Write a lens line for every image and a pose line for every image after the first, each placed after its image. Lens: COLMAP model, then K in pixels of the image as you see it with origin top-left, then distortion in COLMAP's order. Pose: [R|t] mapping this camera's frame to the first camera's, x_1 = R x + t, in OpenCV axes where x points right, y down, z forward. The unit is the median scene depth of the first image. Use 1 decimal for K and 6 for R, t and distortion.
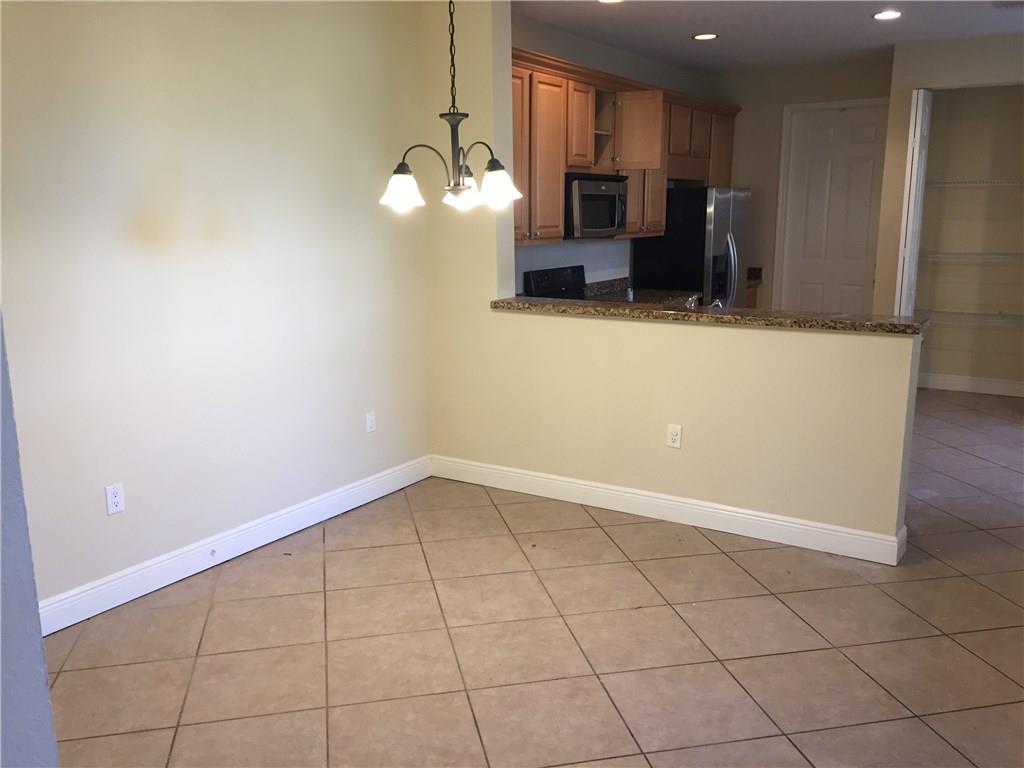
lens RADIAL K [[873.3, 0, 513.1], [0, 873.3, 401.8], [0, 0, 1]] dist [0.091453, -0.102089]
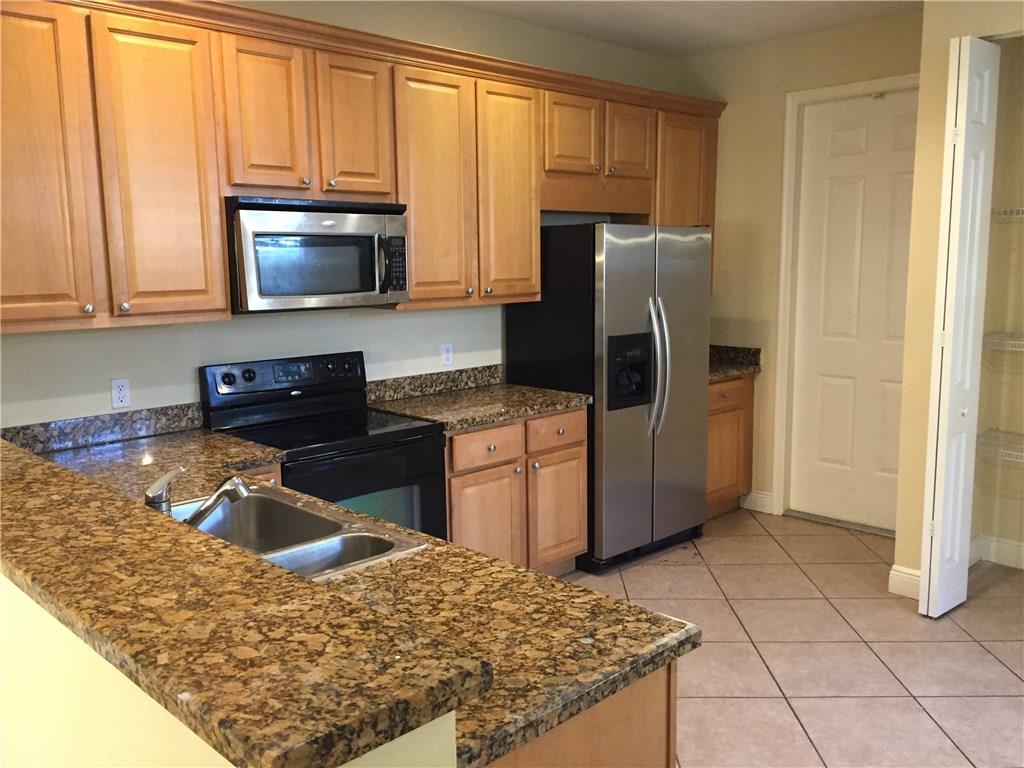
lens RADIAL K [[872.0, 0, 510.1], [0, 872.0, 395.6], [0, 0, 1]] dist [0.013061, 0.005104]
pose [[0.975067, 0.022901, -0.220727, 0.290887], [-0.036455, 0.997678, -0.057527, -0.088547], [0.218897, 0.064140, 0.973638, 0.409670]]
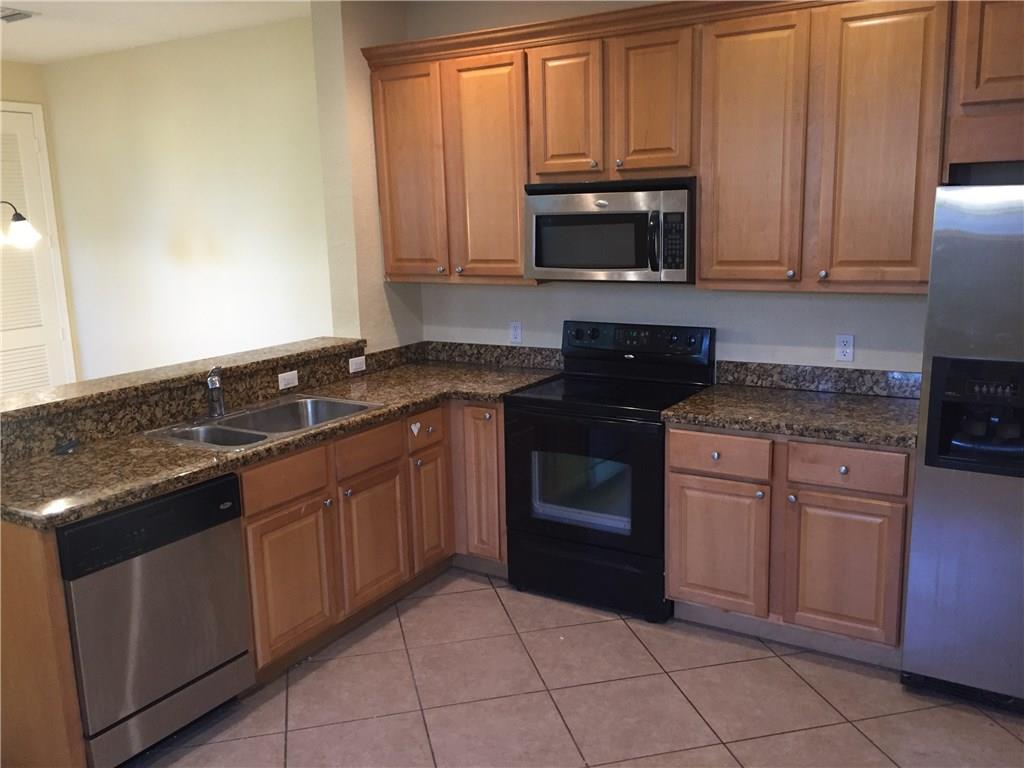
lens RADIAL K [[871.0, 0, 516.4], [0, 871.0, 381.9], [0, 0, 1]] dist [0.075242, -0.111903]
pose [[0.028287, 0.190851, -0.981211, 0.610482], [-0.193315, 0.964117, 0.181953, -0.188898], [0.980729, 0.184536, 0.064166, 0.784484]]
